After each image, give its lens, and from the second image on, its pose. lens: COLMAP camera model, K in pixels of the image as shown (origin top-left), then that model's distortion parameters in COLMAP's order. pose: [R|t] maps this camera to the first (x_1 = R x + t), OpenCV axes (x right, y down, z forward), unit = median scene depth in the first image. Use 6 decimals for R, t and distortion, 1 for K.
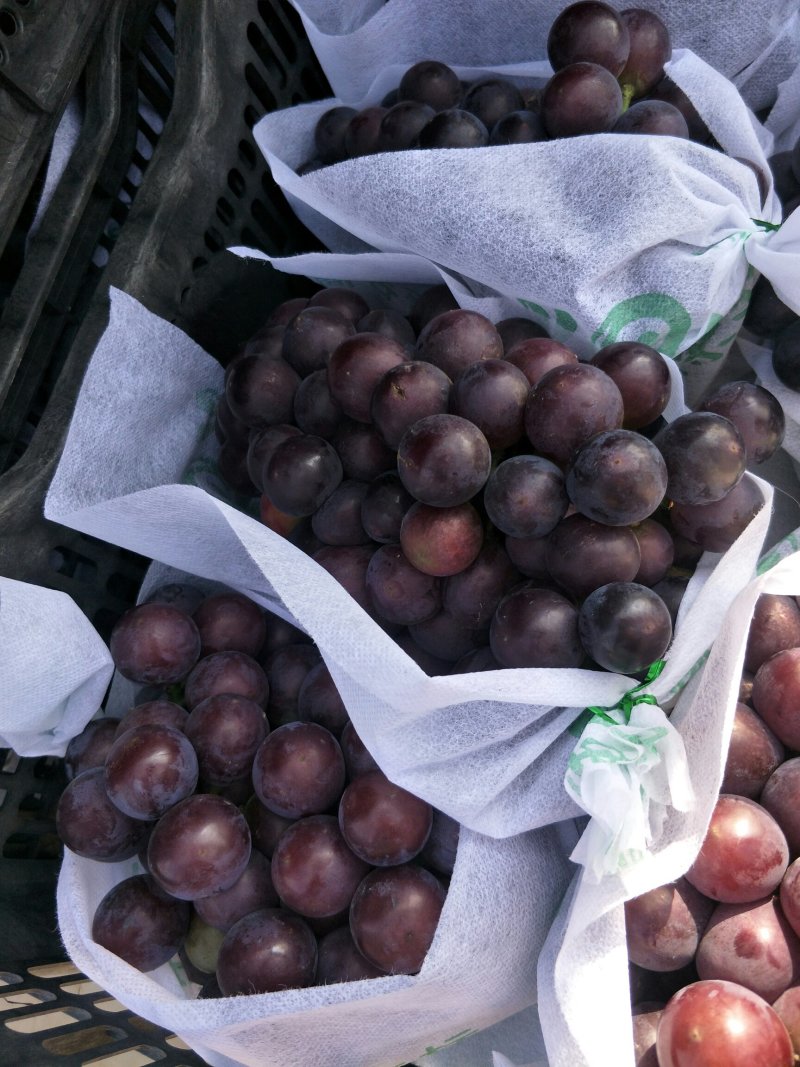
lens RADIAL K [[873.4, 0, 354.4], [0, 873.4, 533.9], [0, 0, 1]] dist [-0.049702, -0.011705]
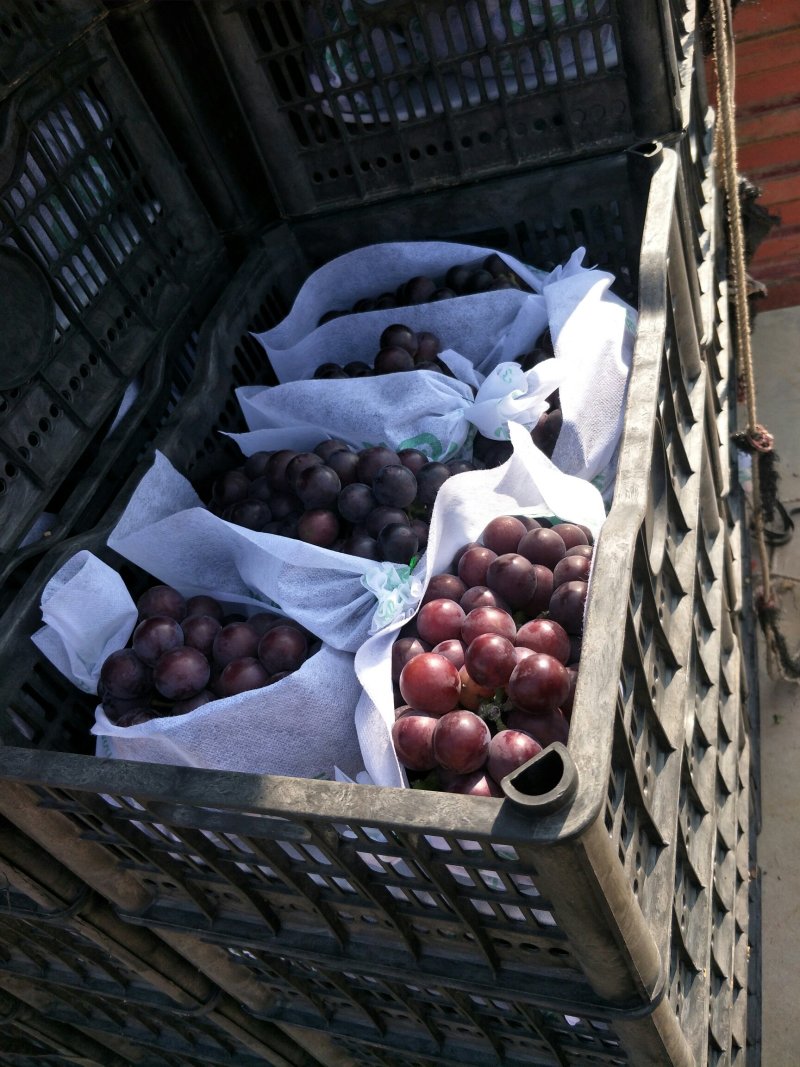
lens RADIAL K [[873.4, 0, 354.4], [0, 873.4, 533.9], [0, 0, 1]] dist [-0.049702, -0.011705]
pose [[0.998662, 0.028421, 0.043200, 0.082100], [-0.006581, 0.898474, -0.438978, 0.758217], [-0.051290, 0.438106, 0.897459, -0.683873]]
